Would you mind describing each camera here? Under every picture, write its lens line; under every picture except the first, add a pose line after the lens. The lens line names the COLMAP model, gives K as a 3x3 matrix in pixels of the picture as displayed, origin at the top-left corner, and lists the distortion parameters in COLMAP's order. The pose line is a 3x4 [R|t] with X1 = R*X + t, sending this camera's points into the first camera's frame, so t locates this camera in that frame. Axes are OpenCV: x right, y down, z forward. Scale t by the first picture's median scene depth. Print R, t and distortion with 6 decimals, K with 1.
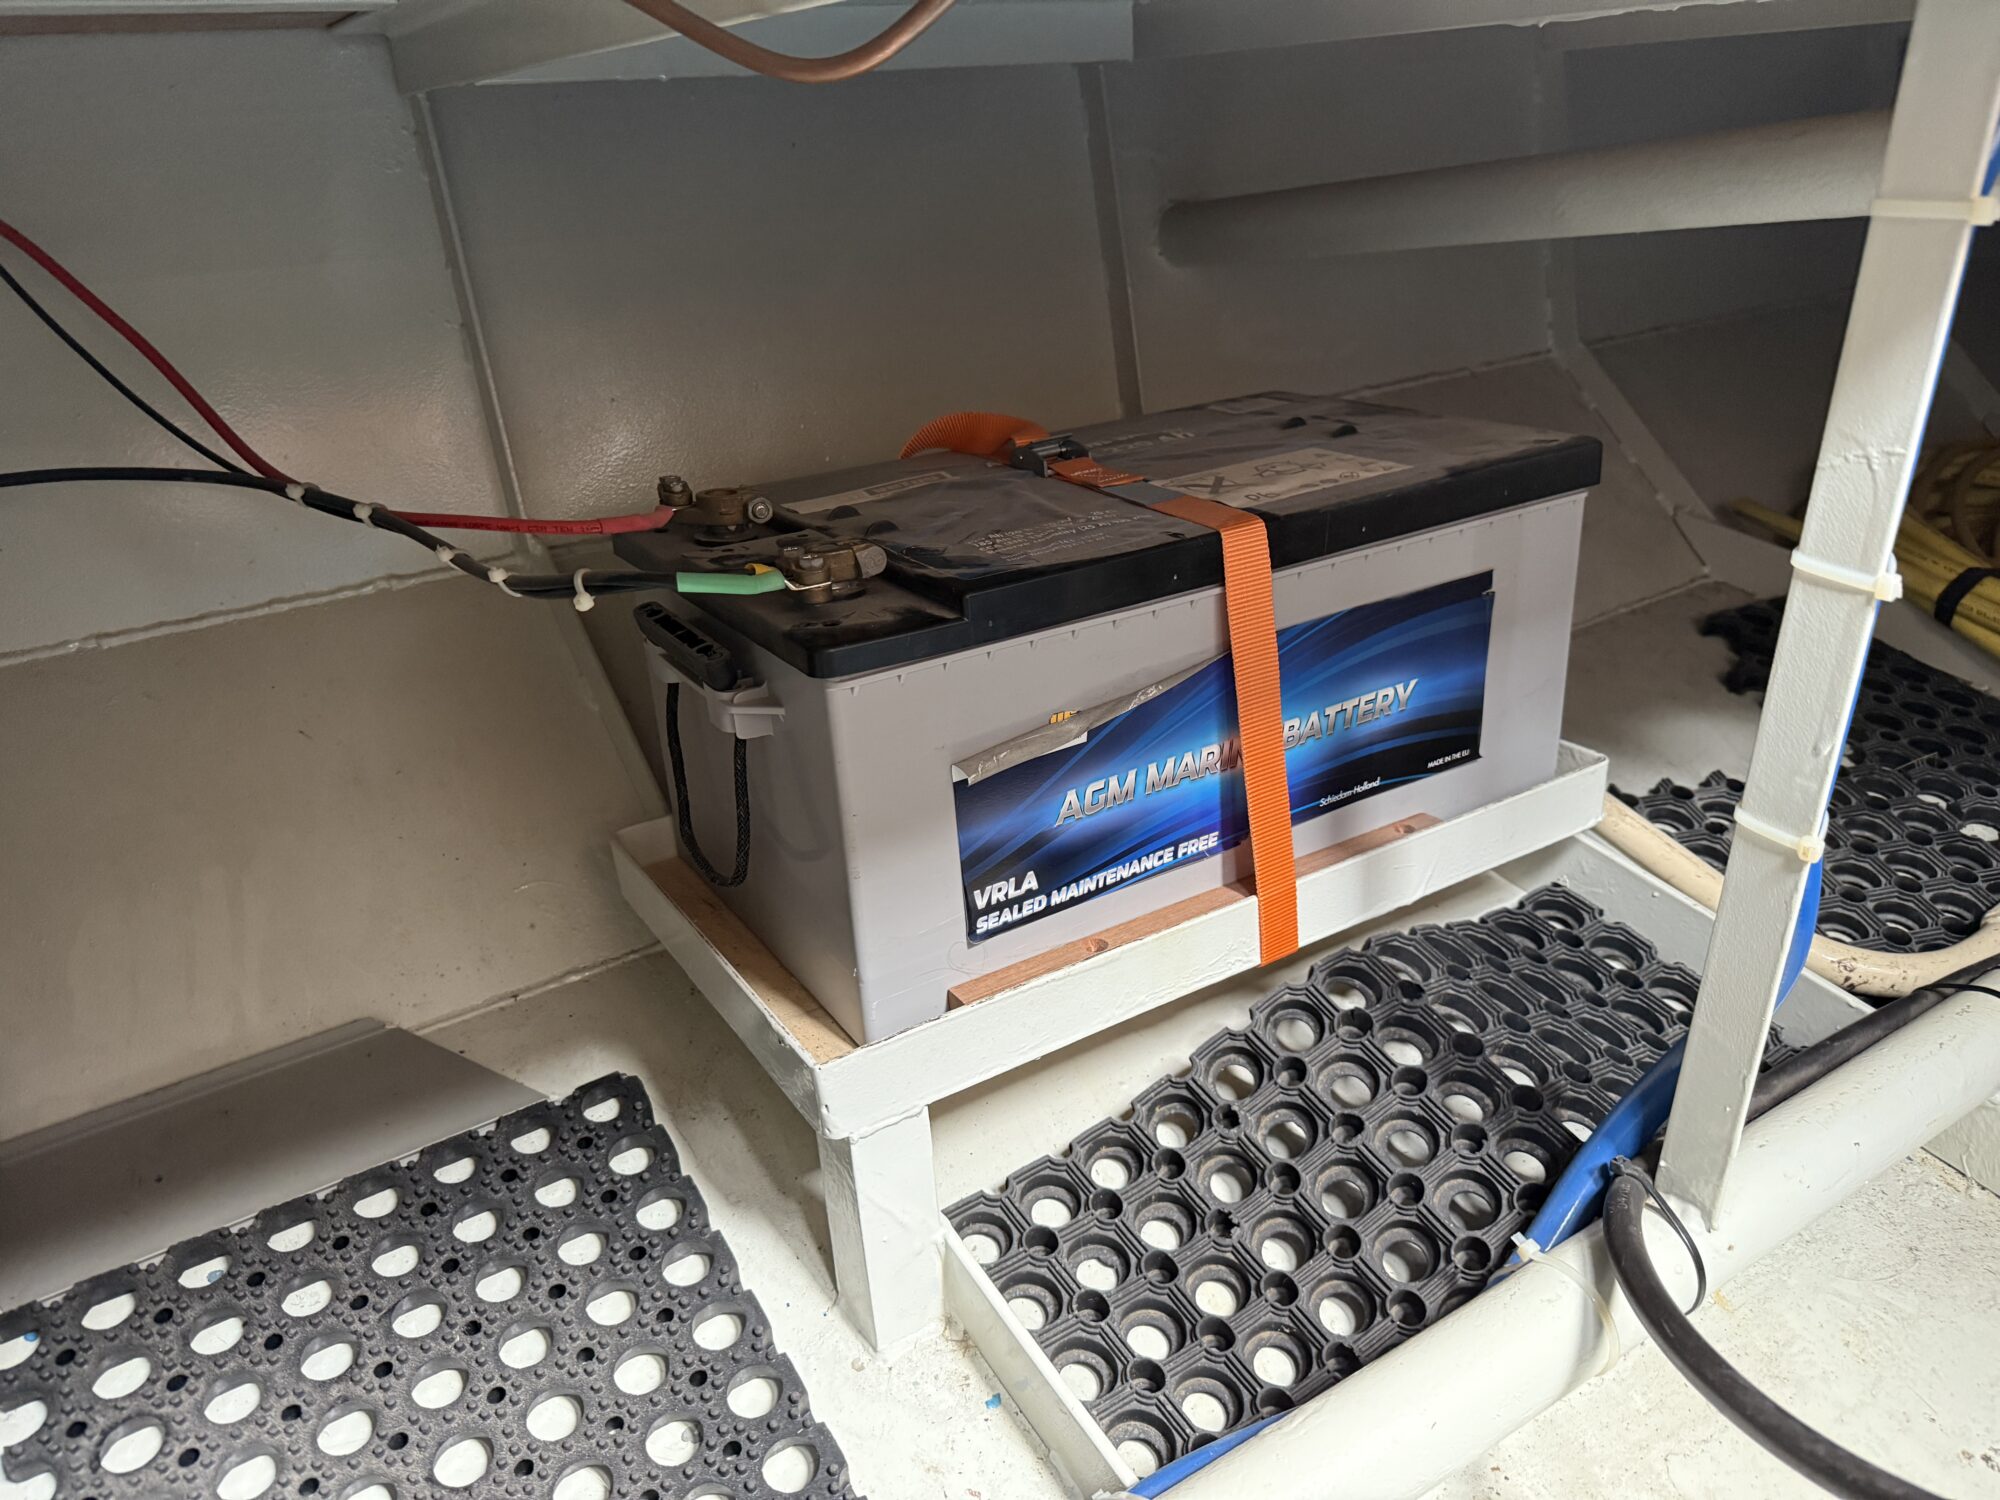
lens RADIAL K [[1417.0, 0, 1010.6], [0, 1417.0, 779.4], [0, 0, 1]] dist [-0.001234, -0.038893]
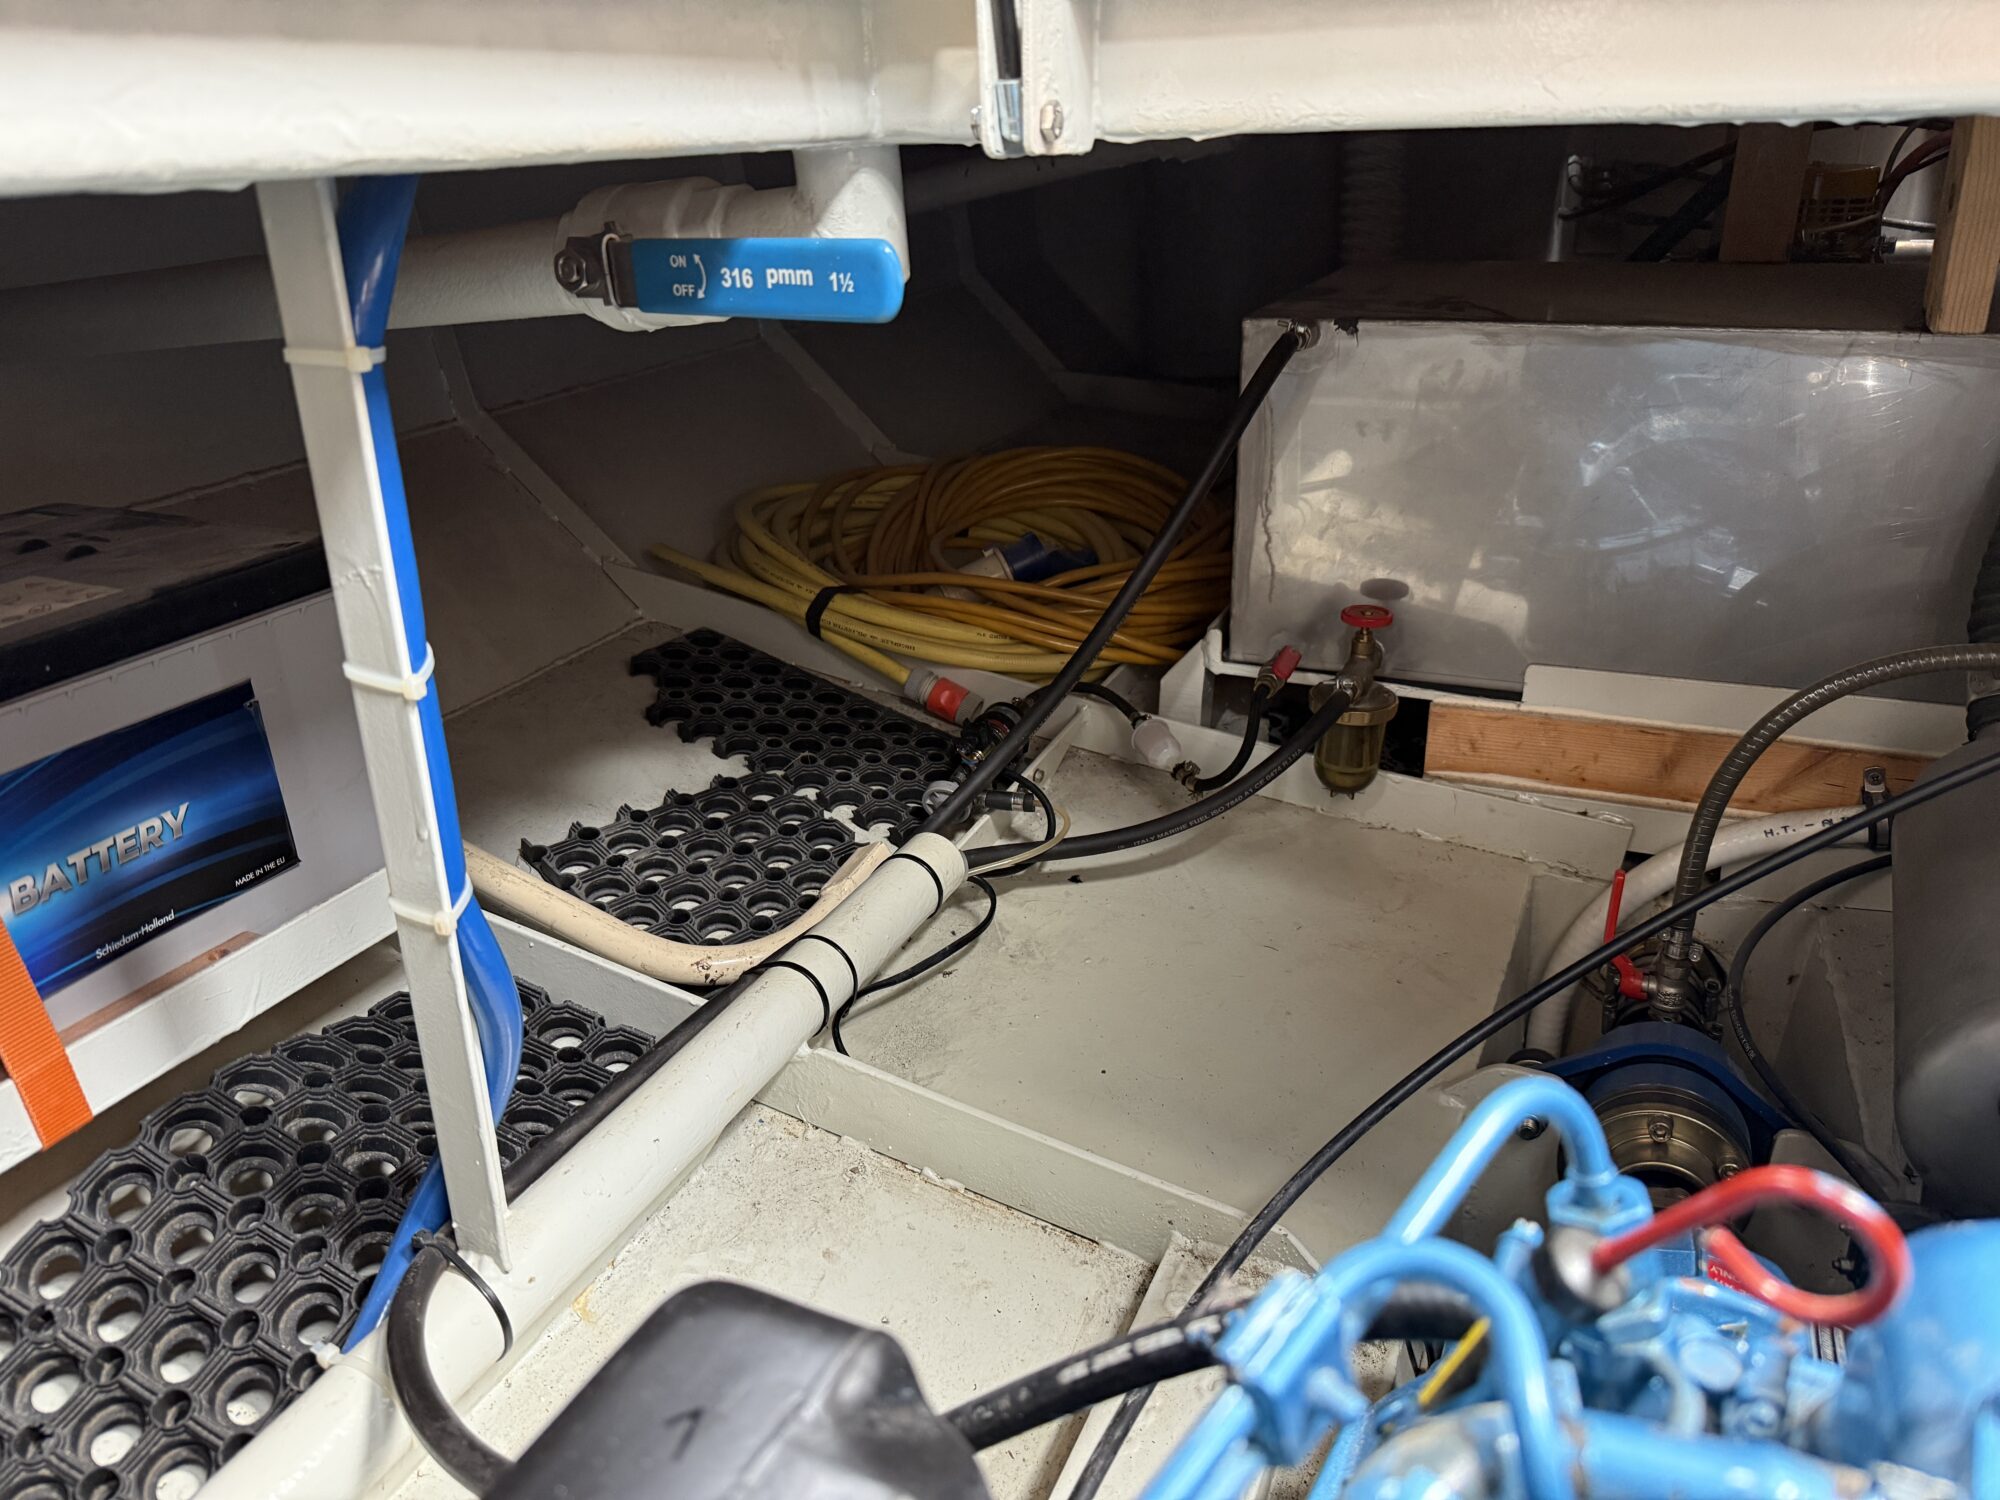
lens RADIAL K [[1391.7, 0, 1002.3], [0, 1391.7, 773.7], [0, 0, 1]] dist [0.080433, -0.134145]
pose [[0.826405, -0.192005, 0.529328, 0.239267], [0.206038, 0.977985, 0.033074, -0.007565], [-0.524025, 0.081729, 0.847772, -0.105264]]
